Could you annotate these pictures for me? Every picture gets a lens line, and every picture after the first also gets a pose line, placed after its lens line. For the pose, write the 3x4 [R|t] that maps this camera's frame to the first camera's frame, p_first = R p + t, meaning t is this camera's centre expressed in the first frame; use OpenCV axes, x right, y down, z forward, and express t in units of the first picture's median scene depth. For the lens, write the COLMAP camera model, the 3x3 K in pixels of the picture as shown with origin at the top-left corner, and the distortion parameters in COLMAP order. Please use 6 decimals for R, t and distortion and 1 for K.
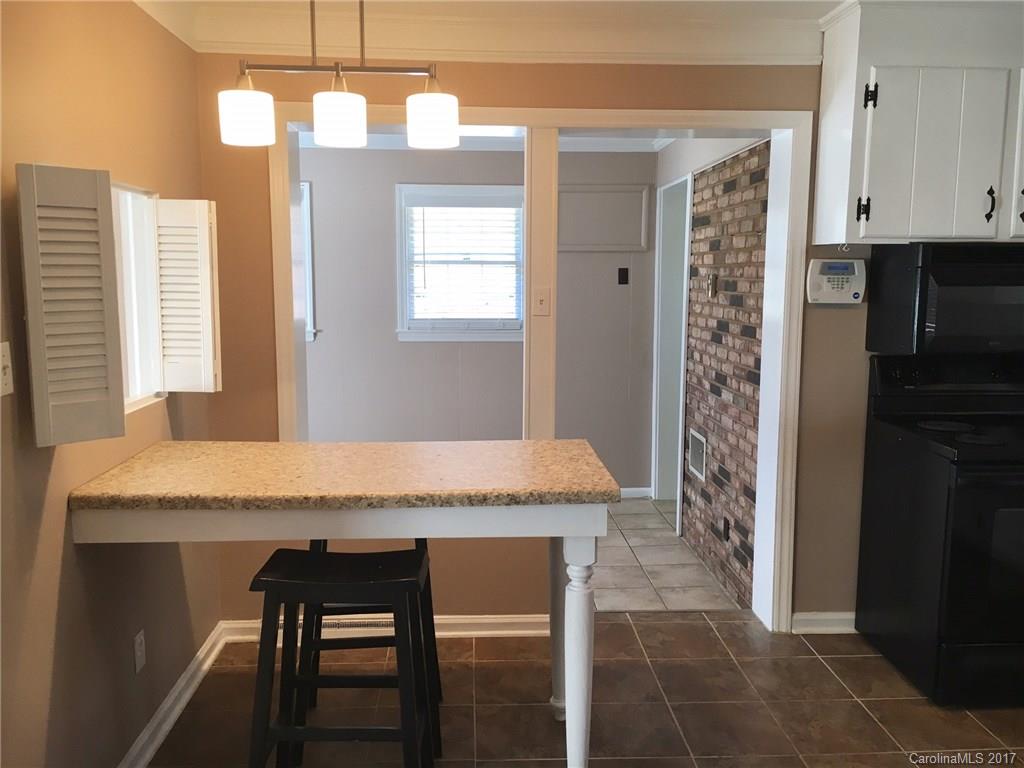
lens RADIAL K [[865.4, 0, 521.9], [0, 865.4, 382.7], [0, 0, 1]] dist [0.063599, -0.071741]
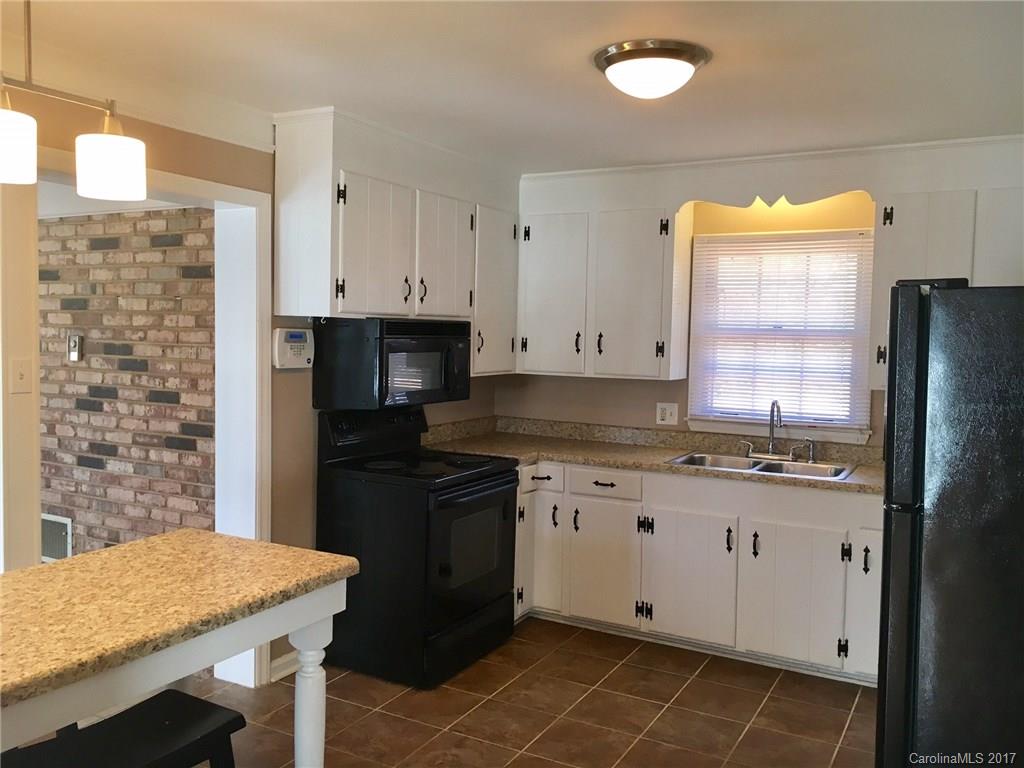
lens RADIAL K [[865.4, 0, 518.4], [0, 865.4, 379.5], [0, 0, 1]] dist [0.063599, -0.071741]
pose [[0.529601, -0.042662, 0.847174, -0.425163], [0.089068, 0.996010, -0.005523, -0.044798], [-0.843558, 0.078381, 0.531287, 0.172718]]
